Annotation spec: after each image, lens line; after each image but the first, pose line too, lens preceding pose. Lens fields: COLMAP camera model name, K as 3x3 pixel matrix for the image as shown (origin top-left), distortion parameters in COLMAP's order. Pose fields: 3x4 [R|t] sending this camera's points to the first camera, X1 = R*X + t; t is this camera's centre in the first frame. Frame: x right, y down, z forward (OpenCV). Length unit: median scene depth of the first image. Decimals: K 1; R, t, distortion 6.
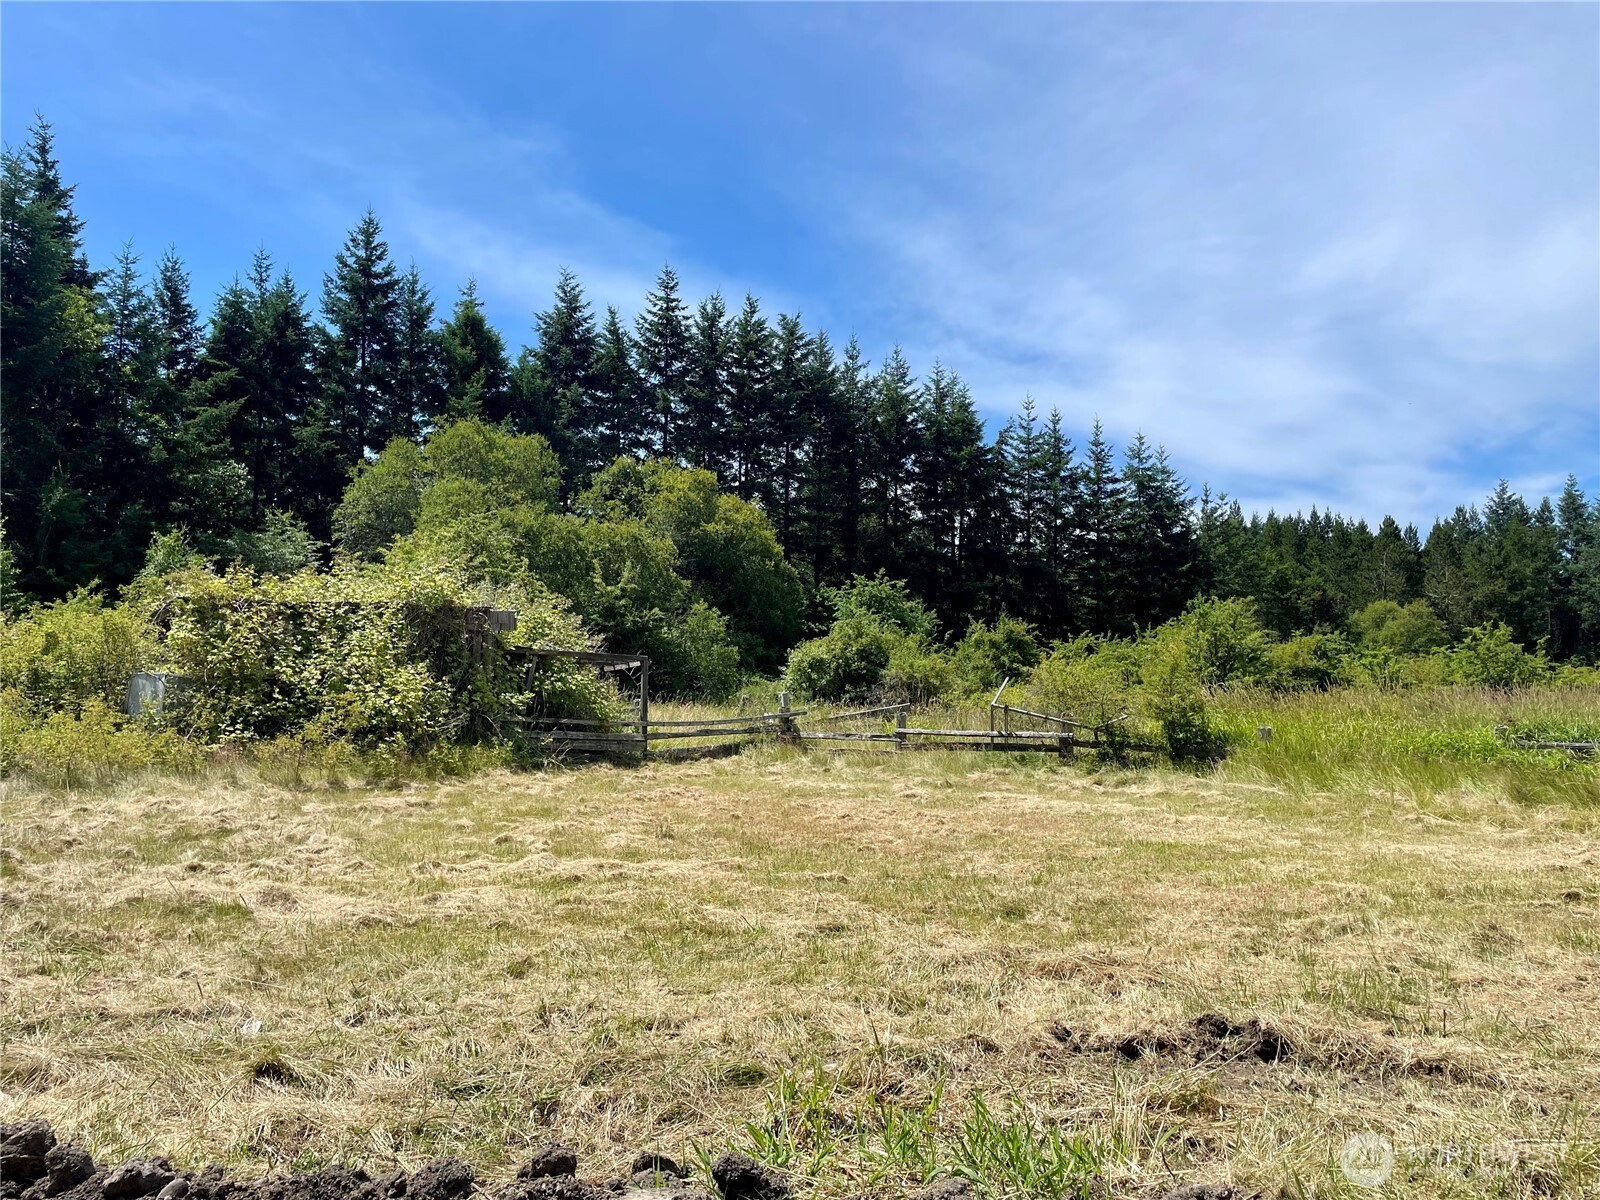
lens RADIAL K [[1201.4, 0, 801.8], [0, 1201.4, 569.2], [0, 0, 1]] dist [0.068808, -0.047956]
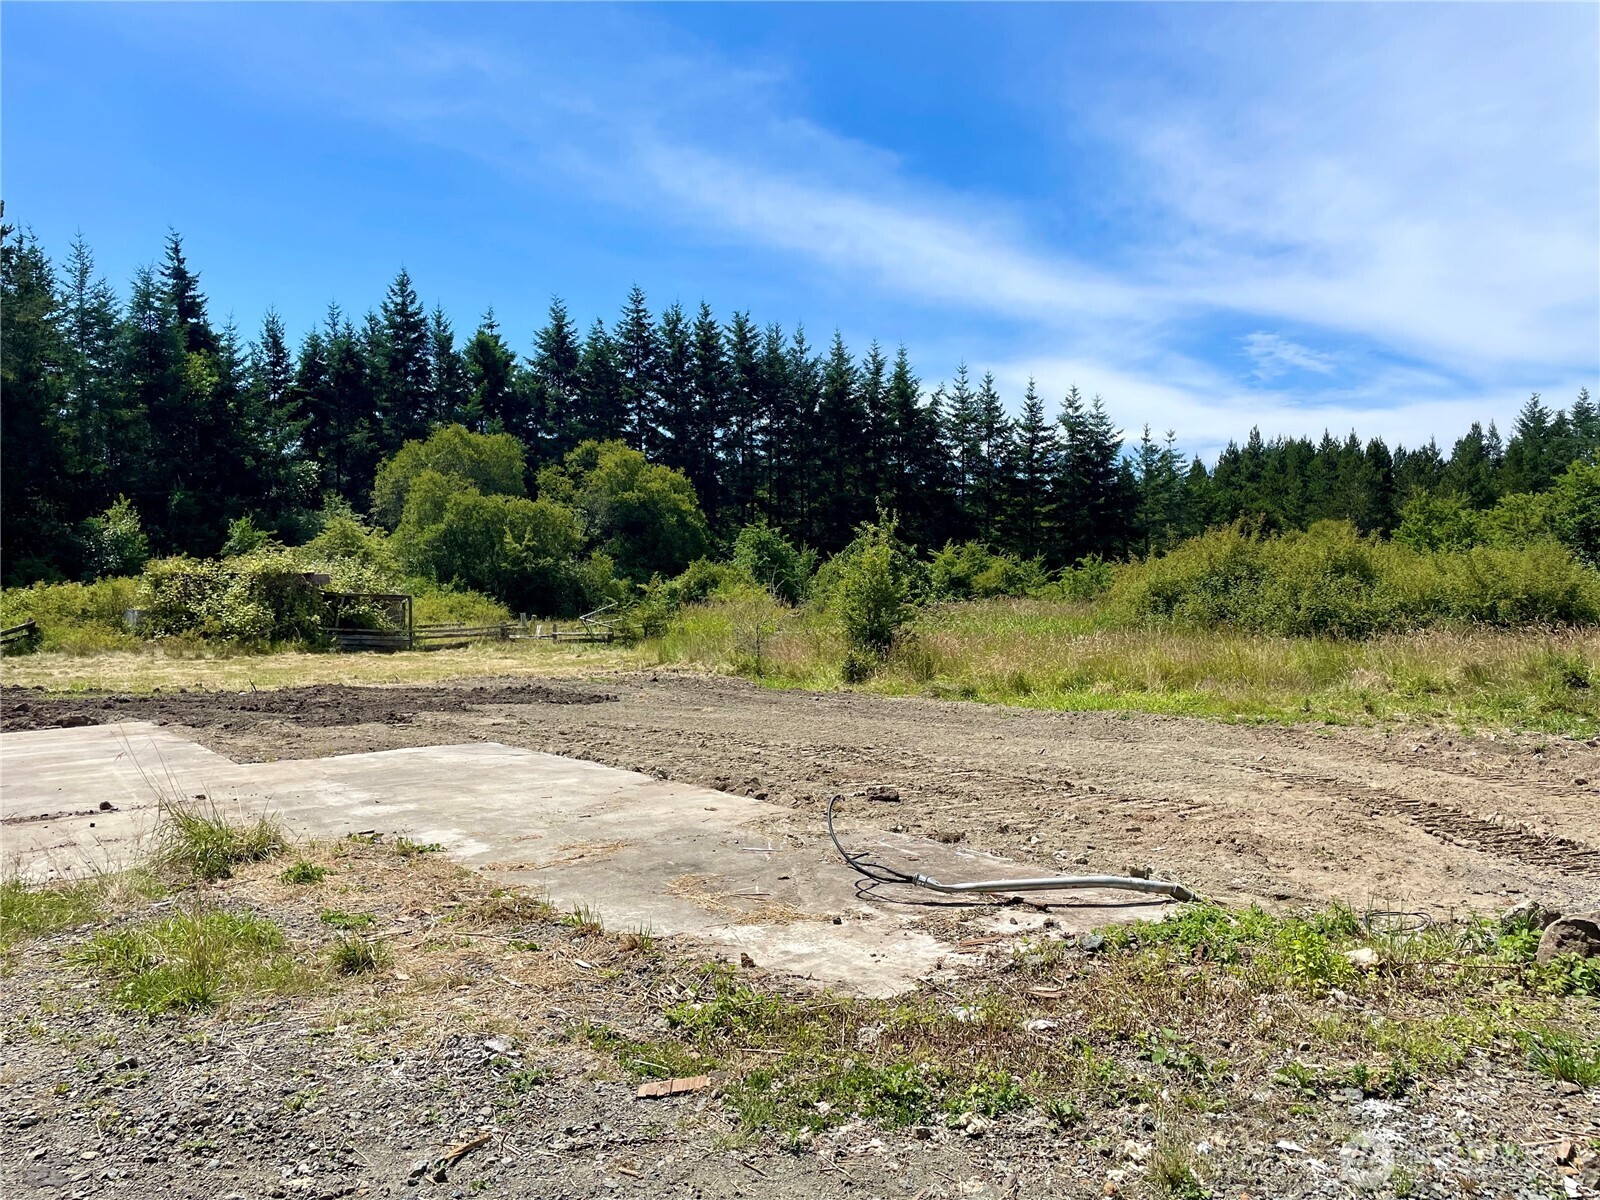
lens RADIAL K [[1182.7, 0, 806.6], [0, 1182.7, 615.0], [0, 0, 1]] dist [0.055351, -0.003808]
pose [[0.984087, -0.014860, -0.177065, 0.330517], [0.033596, 0.994084, 0.103290, -0.027811], [0.174483, -0.107595, 0.978764, -0.290031]]
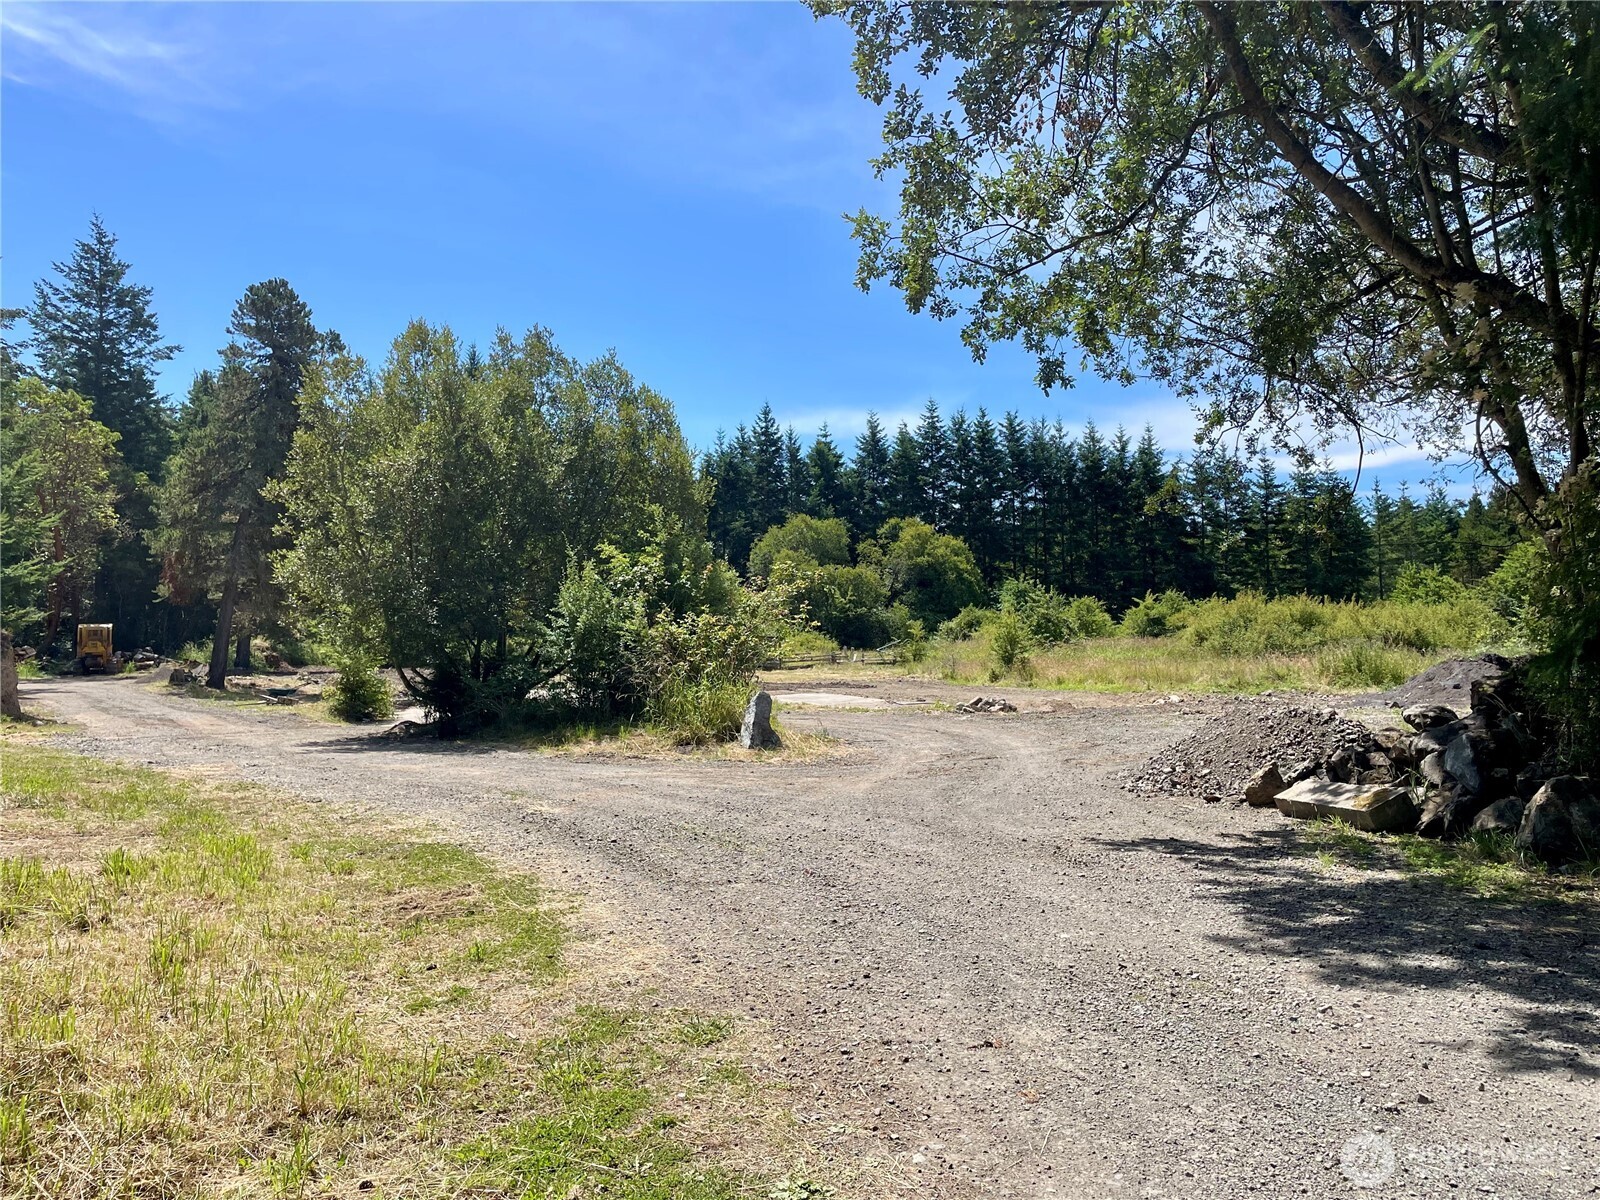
lens RADIAL K [[1182.7, 0, 806.6], [0, 1182.7, 615.0], [0, 0, 1]] dist [0.055351, -0.003808]
pose [[0.898171, -0.030826, -0.438565, 0.531240], [0.067076, 0.995469, 0.067400, -0.077269], [0.434500, -0.089954, 0.896169, -0.714797]]
